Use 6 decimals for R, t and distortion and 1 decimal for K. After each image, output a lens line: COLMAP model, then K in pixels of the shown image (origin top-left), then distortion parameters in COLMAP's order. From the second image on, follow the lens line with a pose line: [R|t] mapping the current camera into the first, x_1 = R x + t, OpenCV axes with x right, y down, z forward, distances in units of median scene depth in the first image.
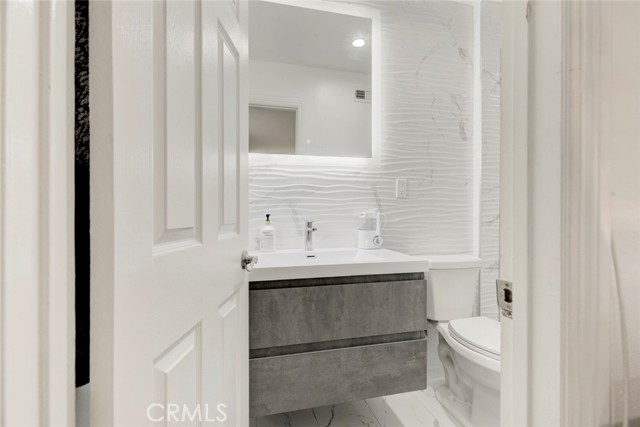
lens RADIAL K [[318.7, 0, 331.6], [0, 318.7, 216.2], [0, 0, 1]] dist [0.000035, -0.000357]
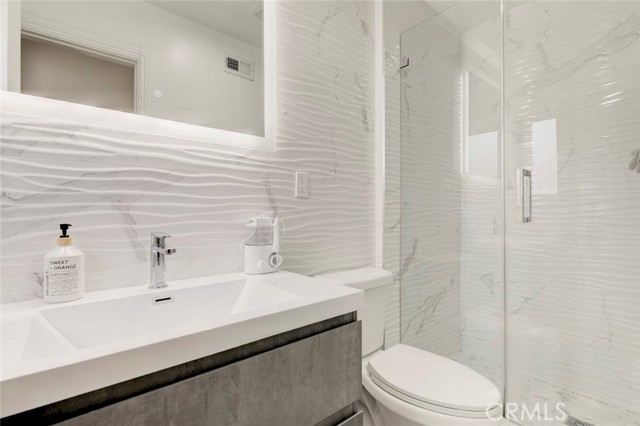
lens RADIAL K [[318.7, 0, 331.6], [0, 318.7, 215.7], [0, 0, 1]] dist [0.000035, -0.000357]
pose [[0.907790, -0.002423, 0.419419, -0.027384], [0.006084, 0.999954, -0.007393, -0.010788], [-0.419382, 0.009263, 0.907763, 0.327259]]
